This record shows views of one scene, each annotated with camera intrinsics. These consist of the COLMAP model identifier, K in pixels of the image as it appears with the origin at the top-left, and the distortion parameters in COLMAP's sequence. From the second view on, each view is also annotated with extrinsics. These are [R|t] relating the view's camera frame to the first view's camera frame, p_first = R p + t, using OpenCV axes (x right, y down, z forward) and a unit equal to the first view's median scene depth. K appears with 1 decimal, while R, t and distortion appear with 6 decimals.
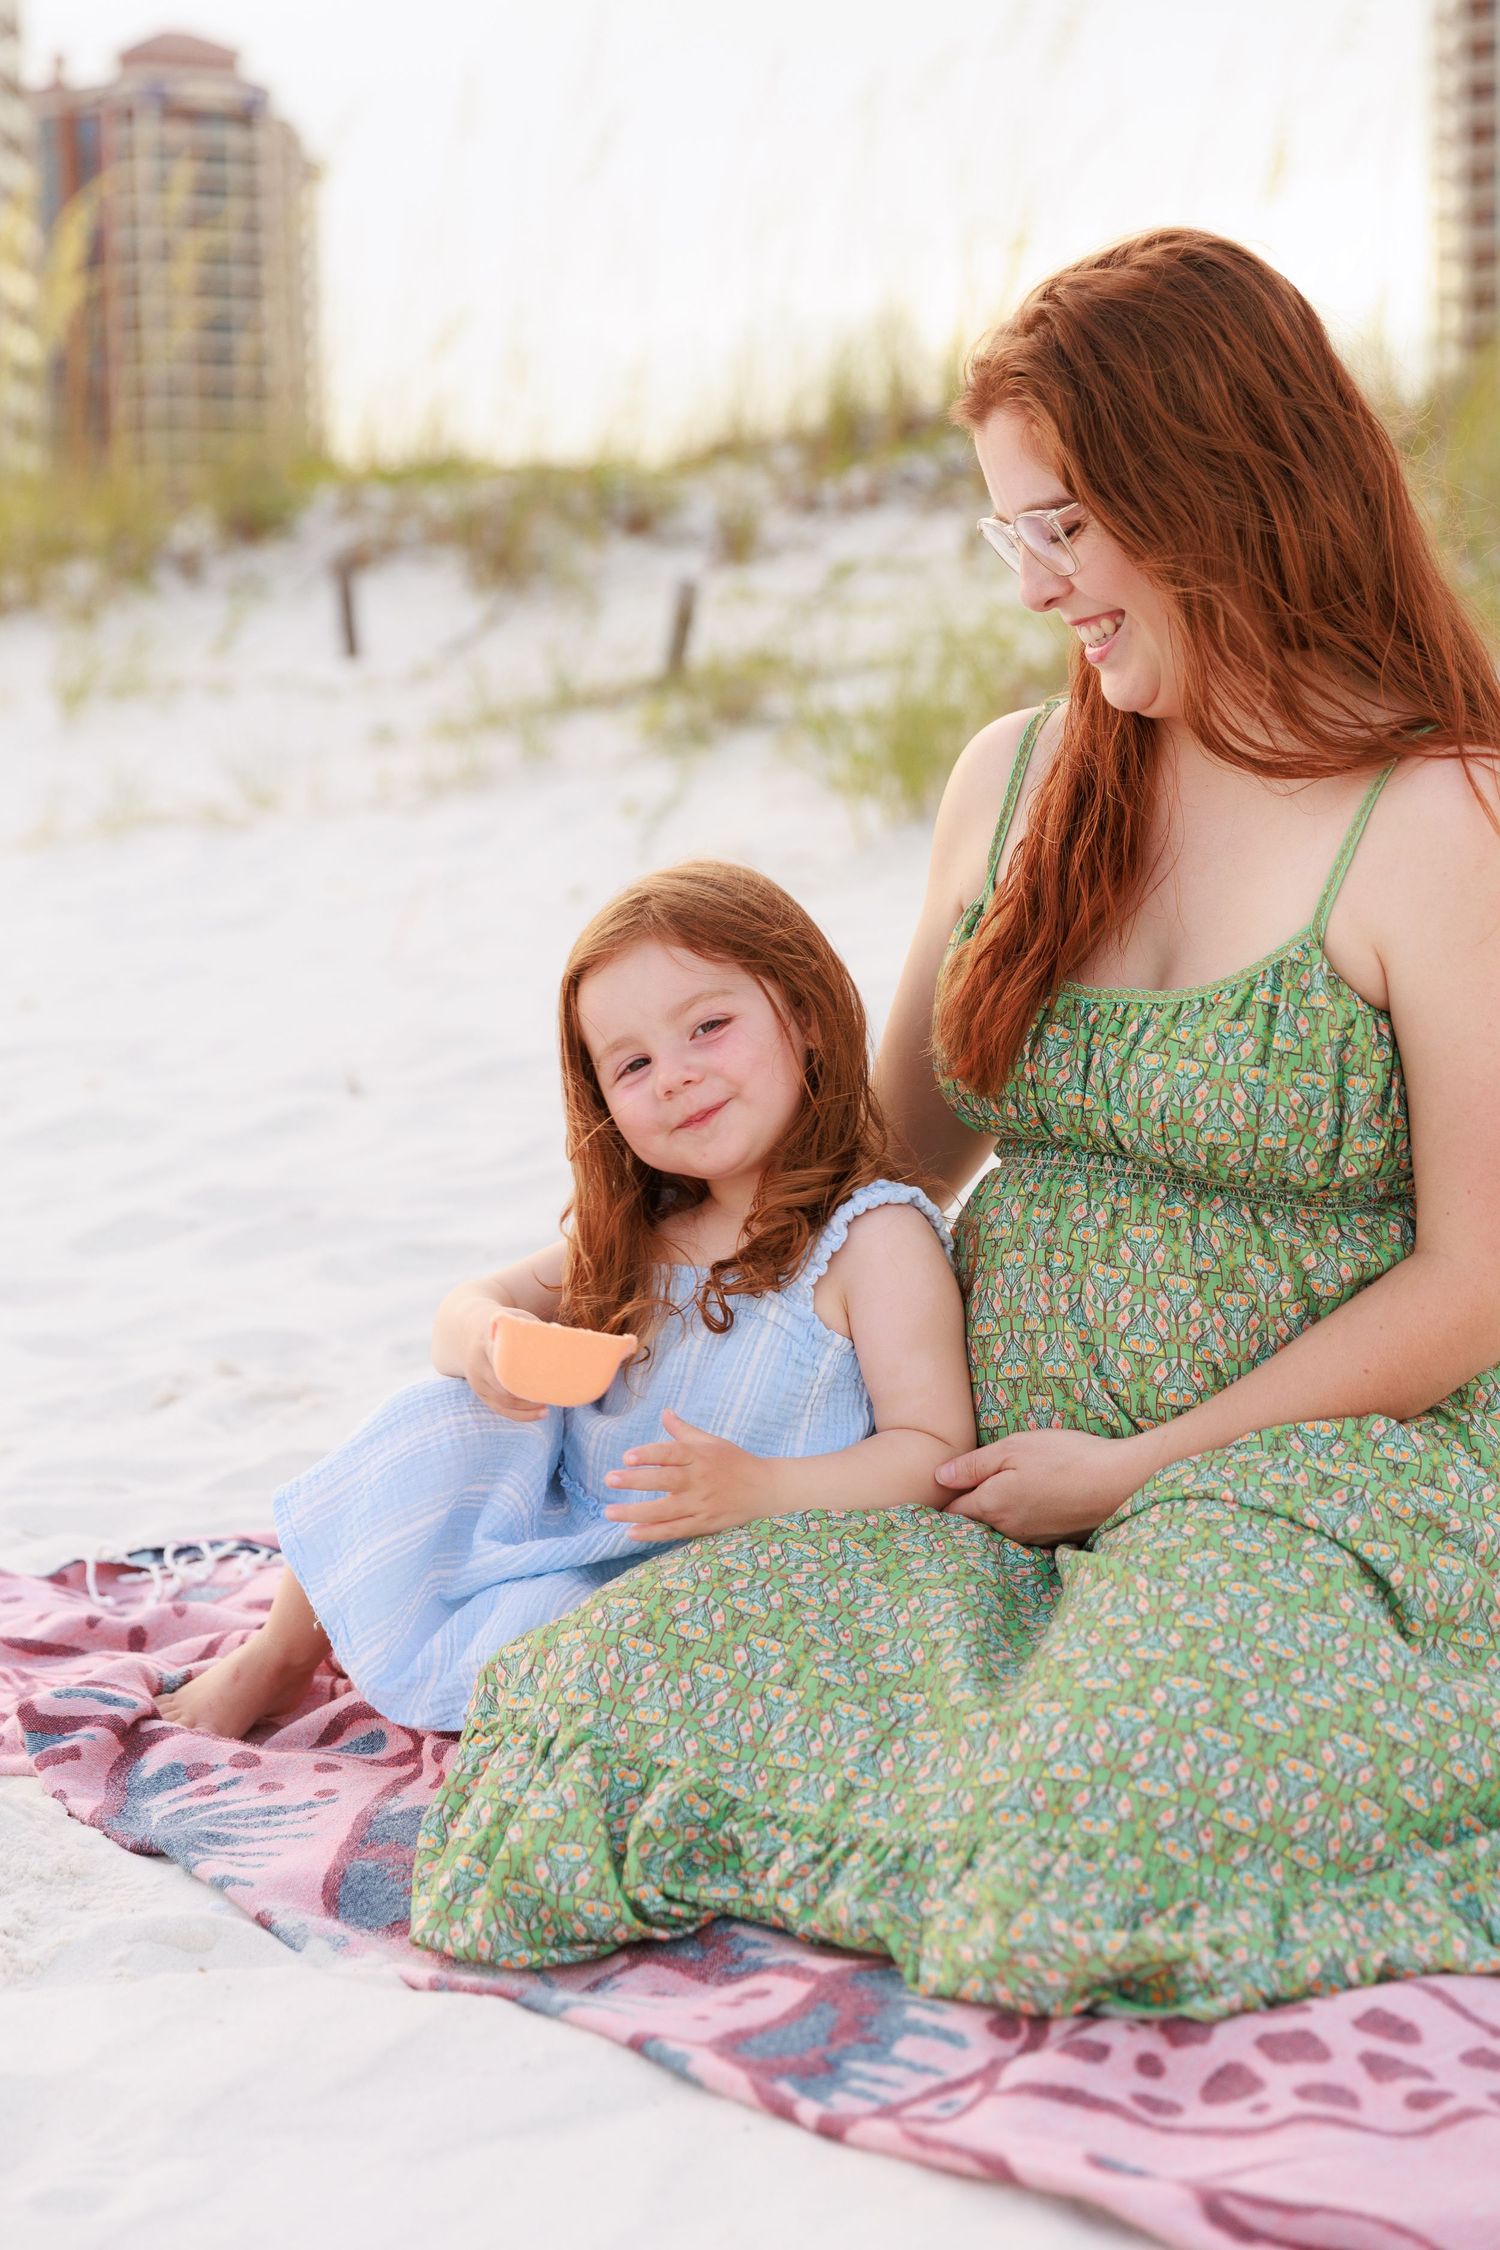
lens RADIAL K [[3699.0, 0, 750.0], [0, 3699.0, 1125.0], [0, 0, 1]] dist [-0.041593, 0.155174]
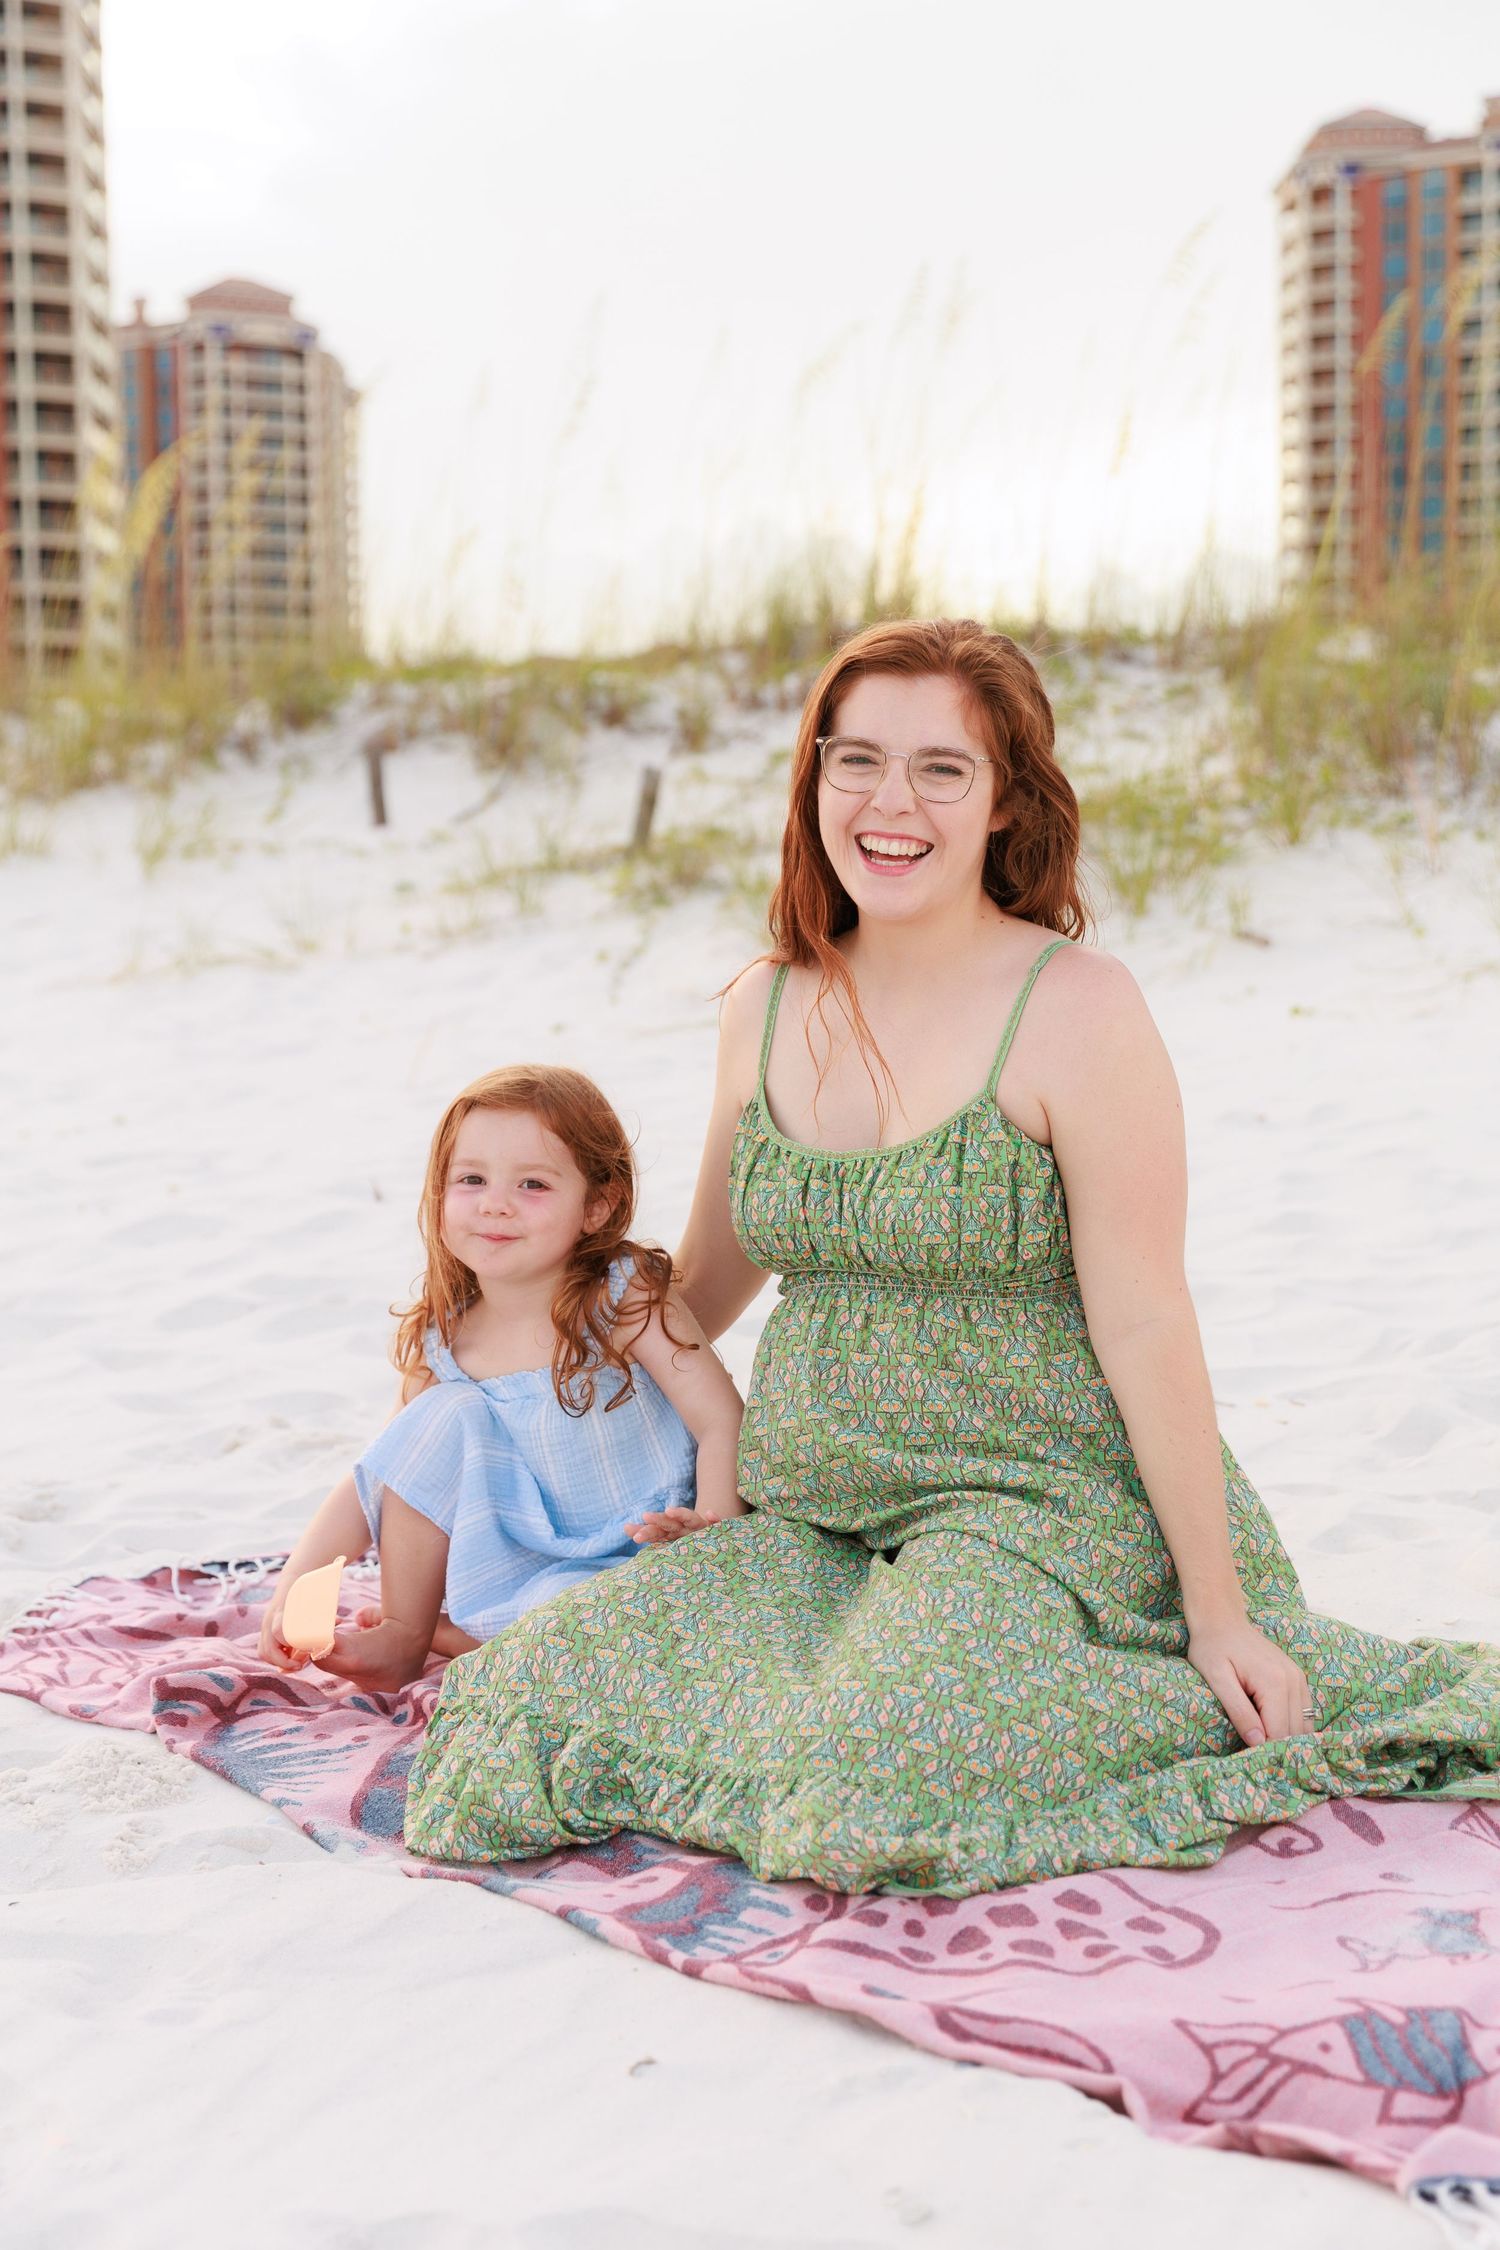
lens RADIAL K [[3074.9, 0, 762.5], [0, 3074.9, 1157.9], [0, 0, 1]] dist [0.005633, 0.026370]
pose [[0.999839, 0.006281, 0.016793, 0.025010], [-0.006087, 0.999914, -0.011603, -0.033318], [-0.016864, 0.011499, 0.999792, -0.207108]]
